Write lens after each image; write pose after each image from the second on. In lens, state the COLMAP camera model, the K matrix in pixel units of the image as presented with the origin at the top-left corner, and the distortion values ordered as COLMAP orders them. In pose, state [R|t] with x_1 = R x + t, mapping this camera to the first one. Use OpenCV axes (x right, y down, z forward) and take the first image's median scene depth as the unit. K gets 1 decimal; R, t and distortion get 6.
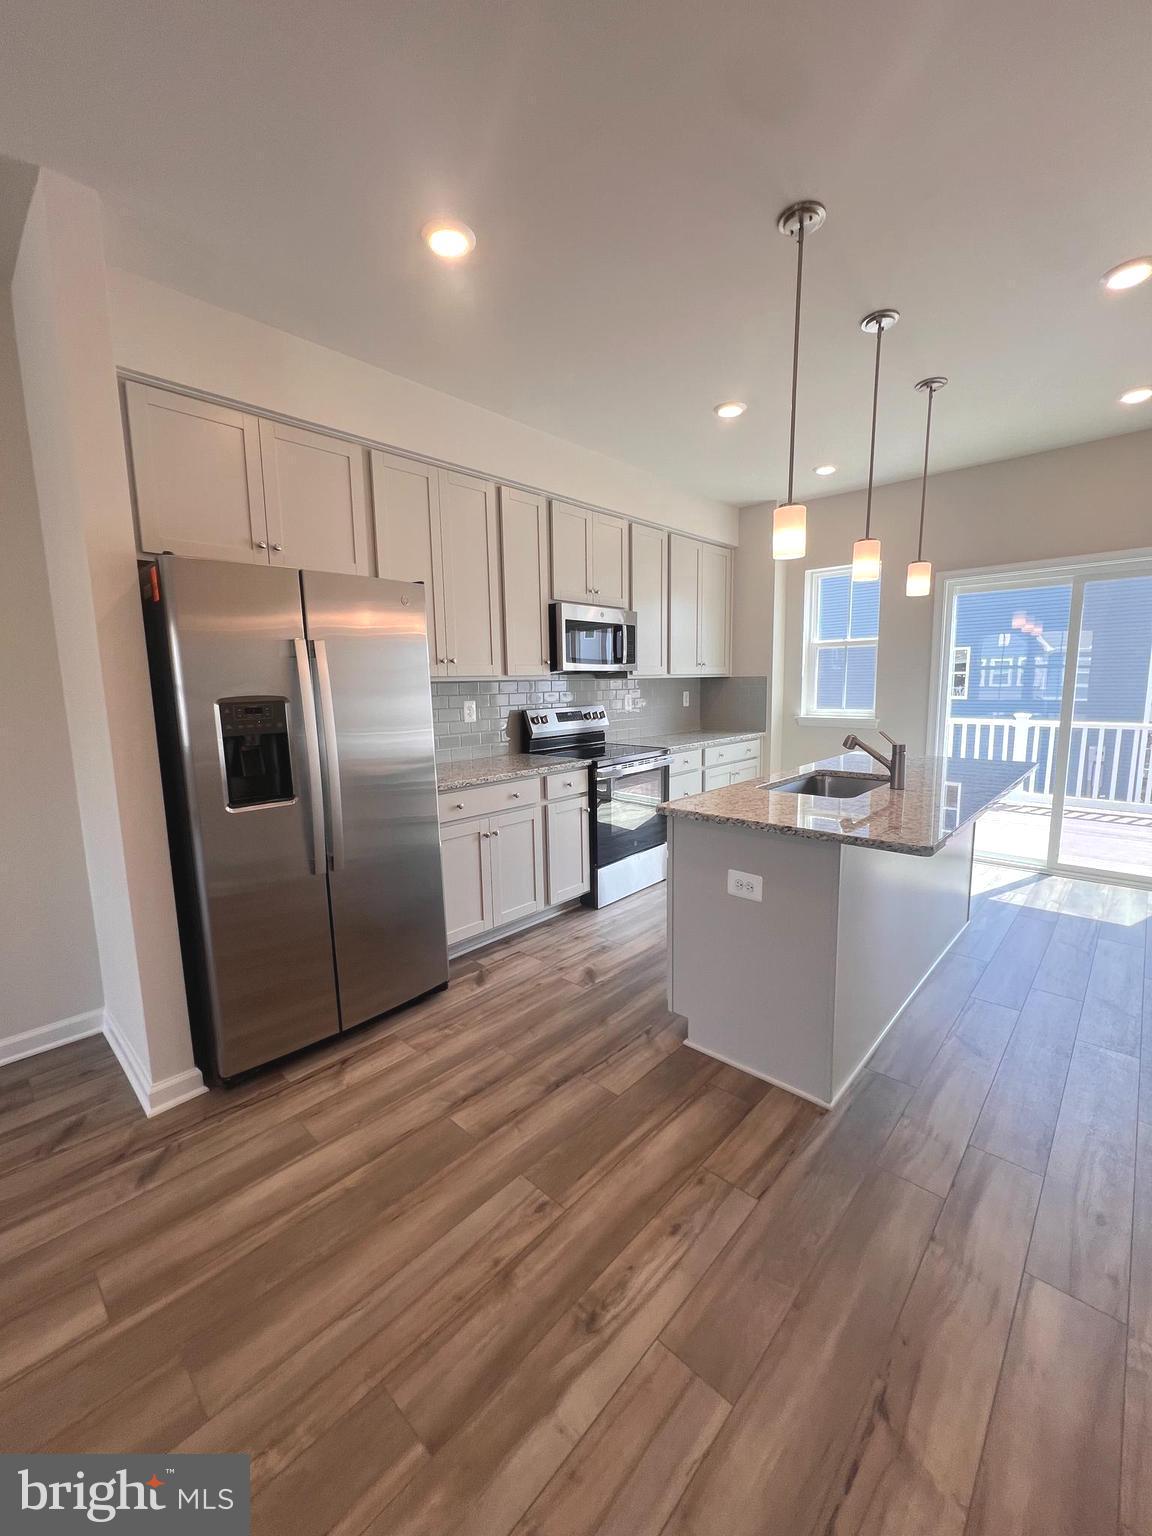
lens RADIAL K [[615.2, 0, 577.4], [0, 615.2, 766.0], [0, 0, 1]] dist [-0.000727, 0.000263]
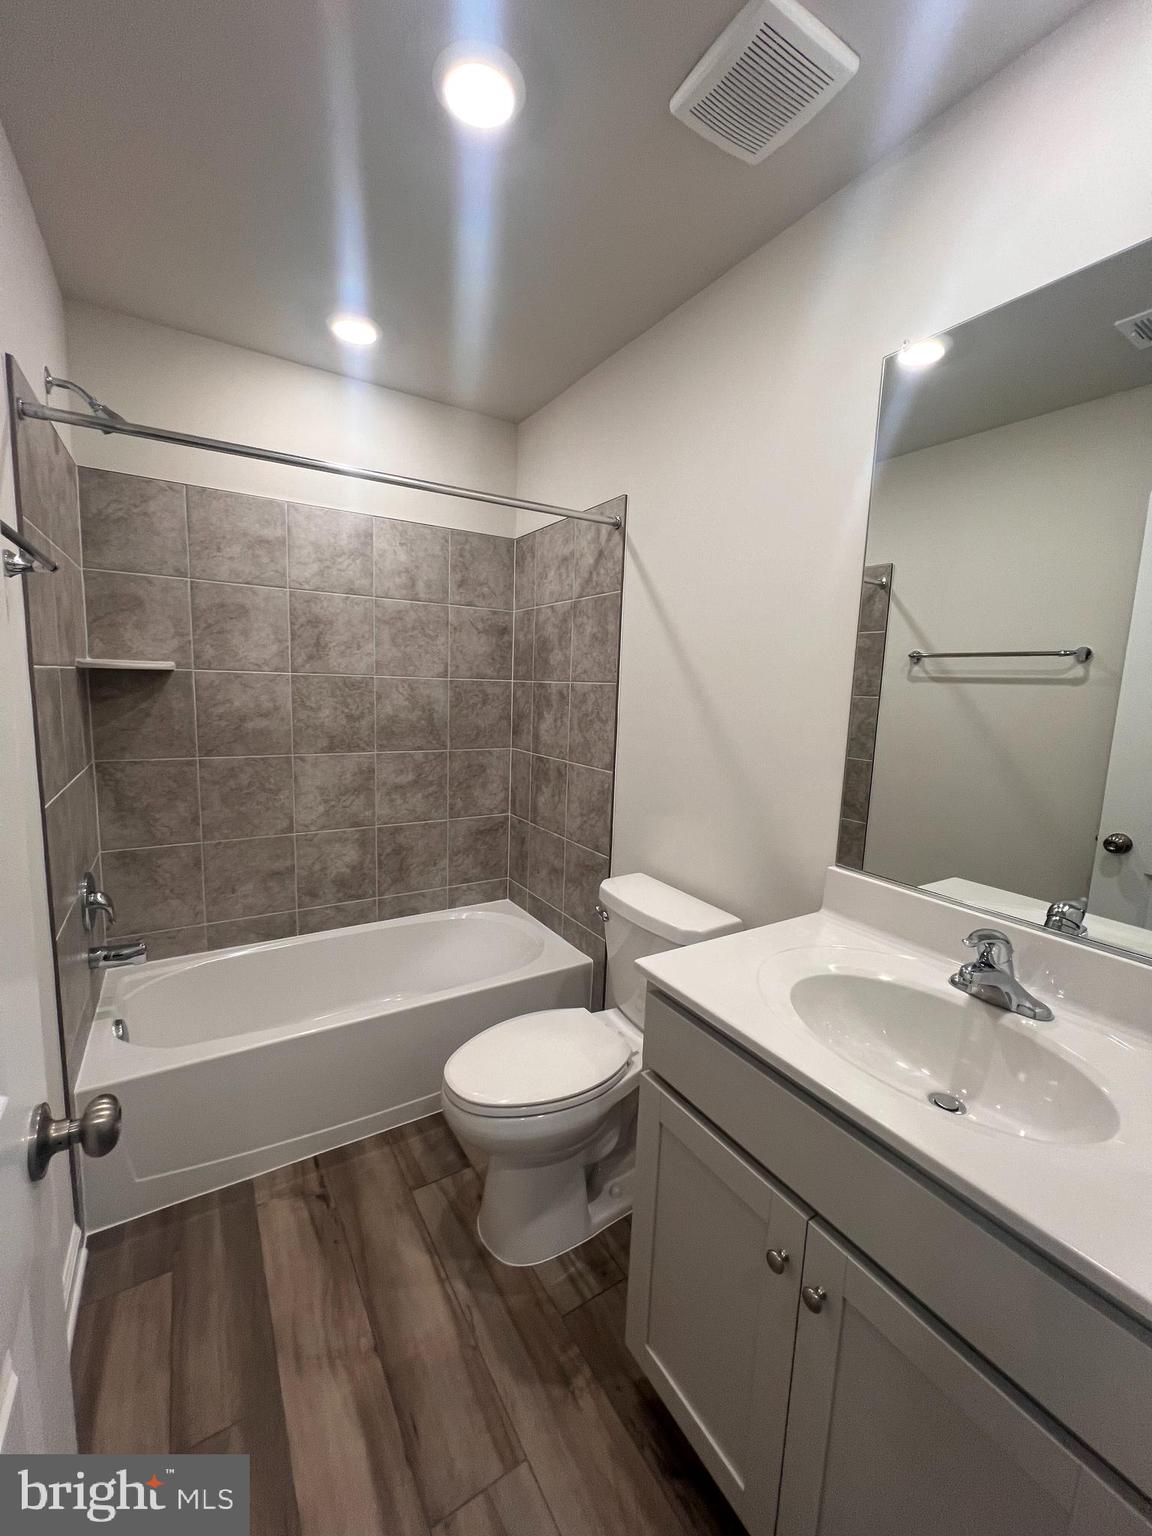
lens RADIAL K [[618.9, 0, 574.3], [0, 618.9, 764.1], [0, 0, 1]] dist [-0.000682, 0.000630]
pose [[-0.260522, 0.137826, -0.955580, 0.733981], [-0.160669, 0.969767, 0.183676, -0.128710], [0.952005, 0.201384, -0.230502, 0.786036]]
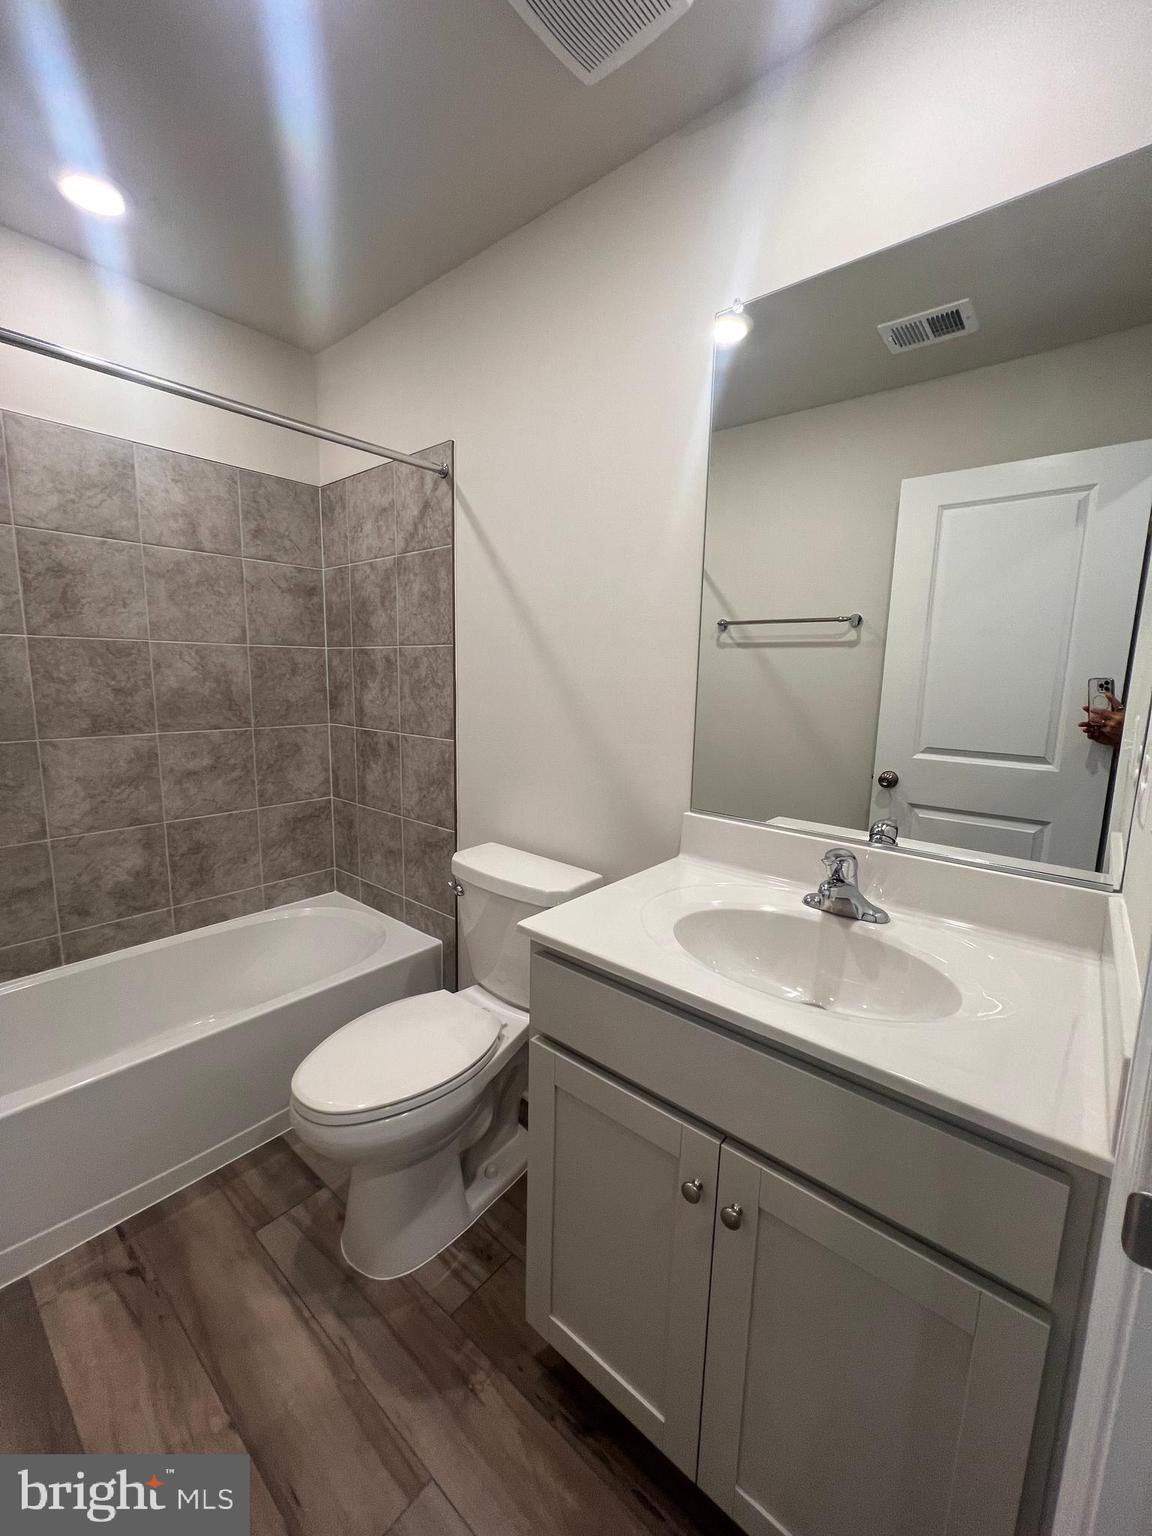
lens RADIAL K [[618.9, 0, 572.8], [0, 618.9, 766.6], [0, 0, 1]] dist [-0.000682, 0.000630]
pose [[0.047865, 0.171615, -0.984001, 0.711067], [-0.158738, 0.973917, 0.162135, -0.092993], [0.986160, 0.148438, 0.073858, 0.742521]]
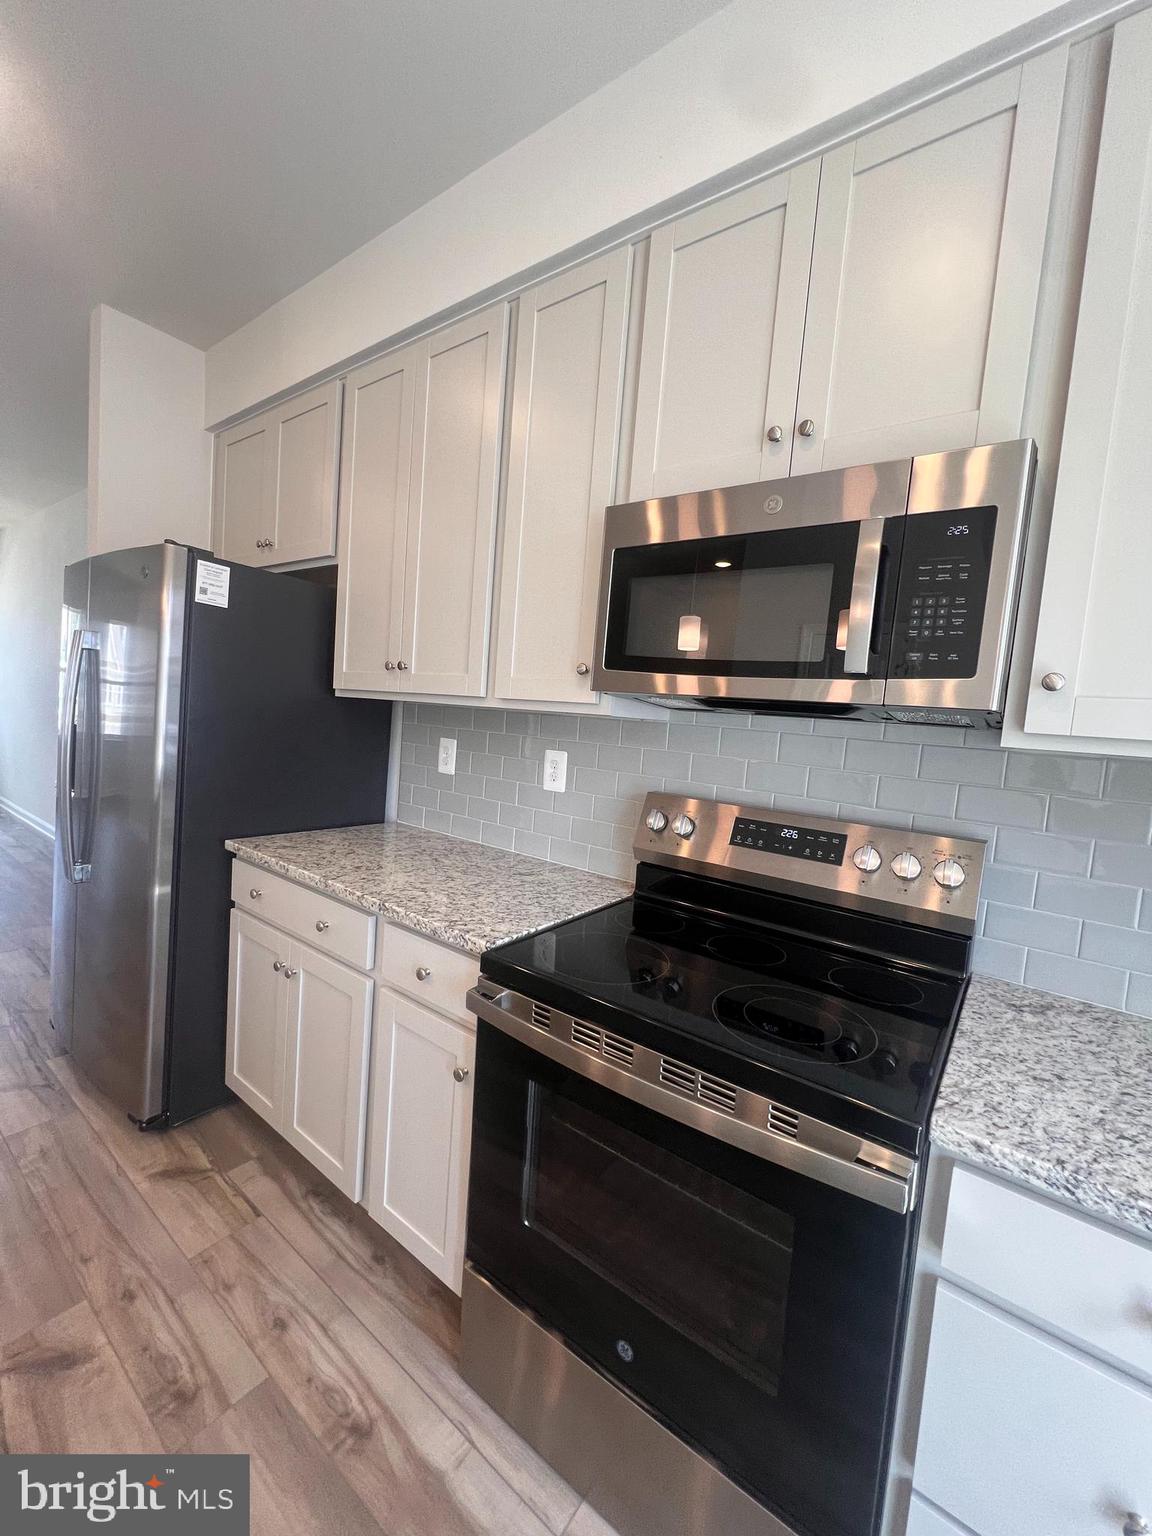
lens RADIAL K [[615.2, 0, 578.9], [0, 615.2, 767.0], [0, 0, 1]] dist [-0.000727, 0.000263]
pose [[0.105286, 0.110248, -0.988312, 0.509736], [-0.214151, 0.973031, 0.085729, -0.209623], [0.971110, 0.202622, 0.126057, 1.421833]]
